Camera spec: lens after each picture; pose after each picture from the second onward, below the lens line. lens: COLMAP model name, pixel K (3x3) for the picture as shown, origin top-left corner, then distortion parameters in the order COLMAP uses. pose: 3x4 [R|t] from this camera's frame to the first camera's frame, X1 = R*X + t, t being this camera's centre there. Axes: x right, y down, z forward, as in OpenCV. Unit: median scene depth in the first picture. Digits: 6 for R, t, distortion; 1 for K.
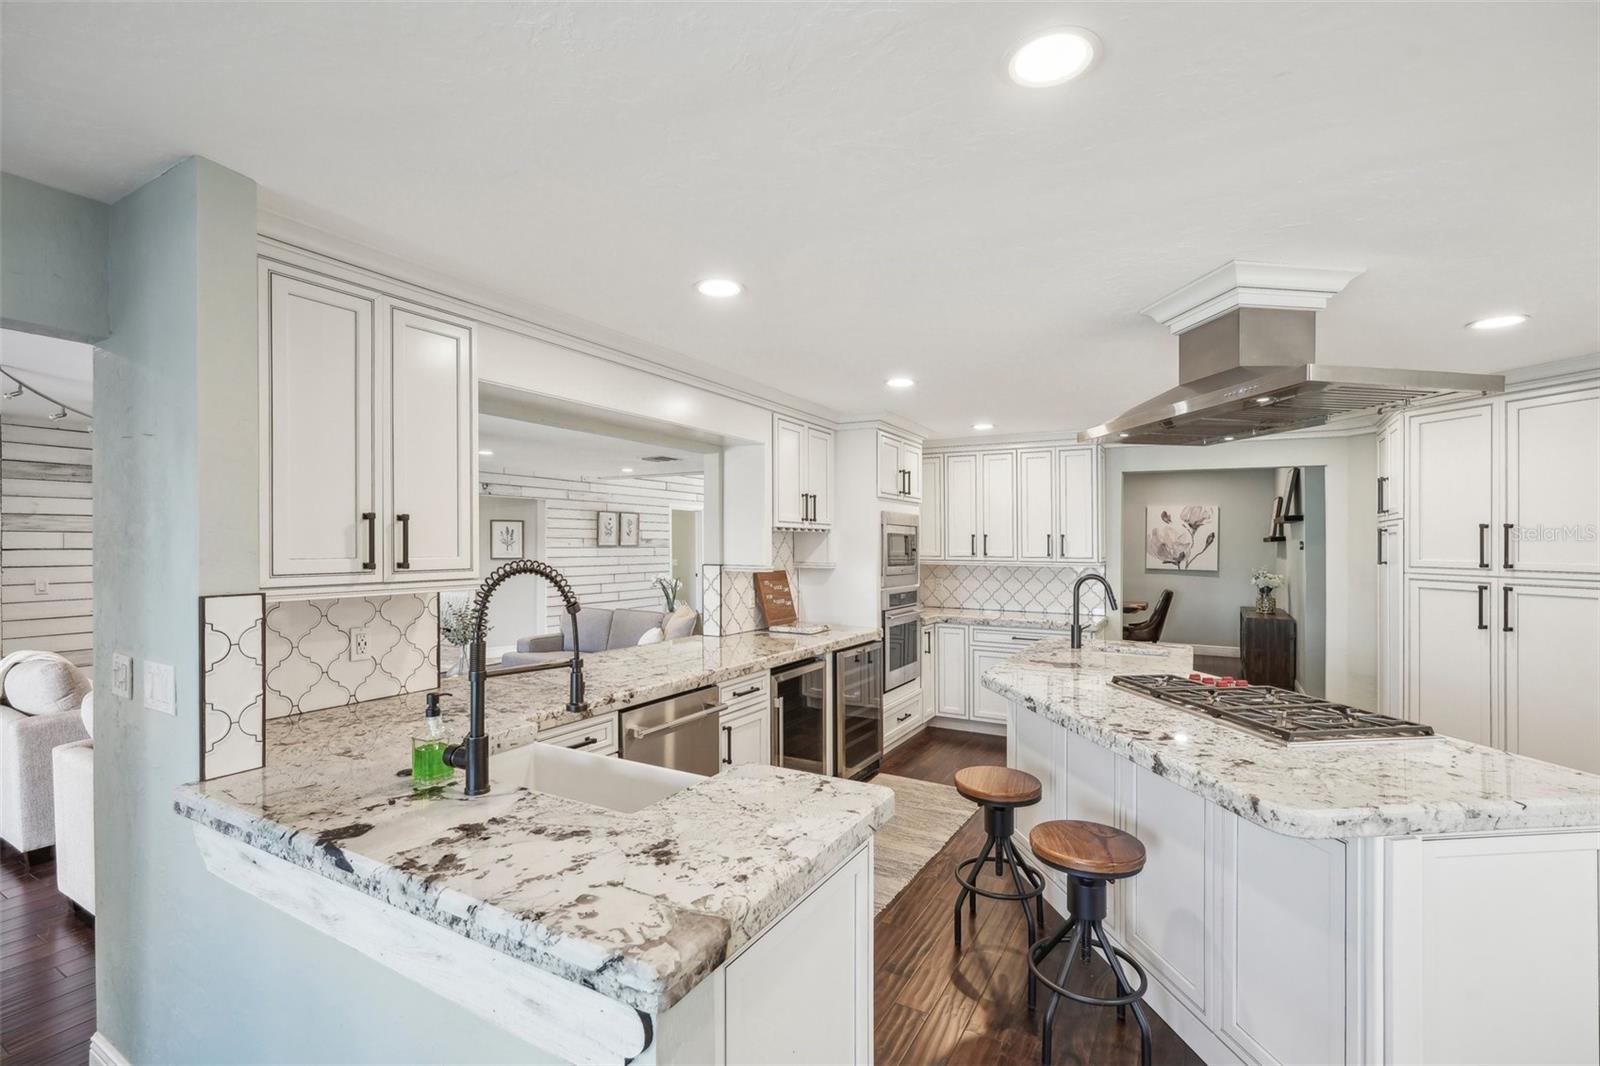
lens RADIAL K [[711.4, 0, 796.1], [0, 711.4, 539.3], [0, 0, 1]] dist [-0.012454, 0.001545]
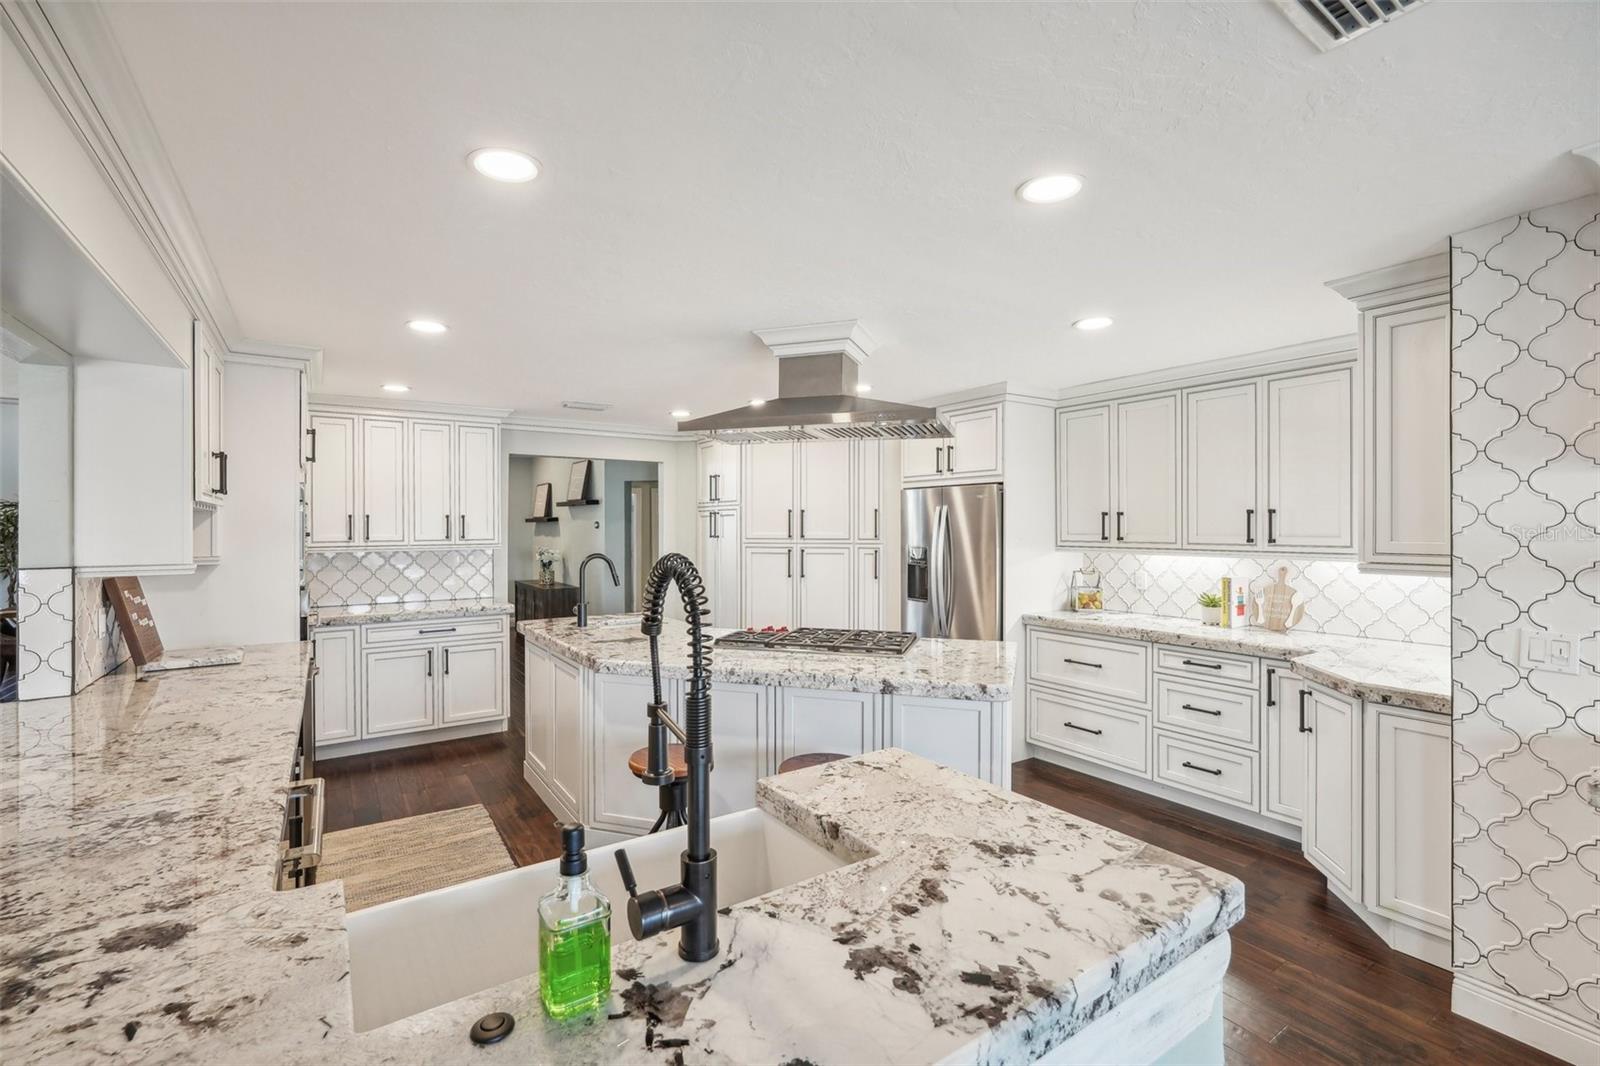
lens RADIAL K [[711.4, 0, 785.3], [0, 711.4, 517.2], [0, 0, 1]] dist [-0.012454, 0.001545]
pose [[0.451971, 0.001840, 0.892031, -0.926338], [0.002089, 0.999993, -0.003121, -0.001341], [-0.892030, 0.003275, 0.451964, 0.657969]]
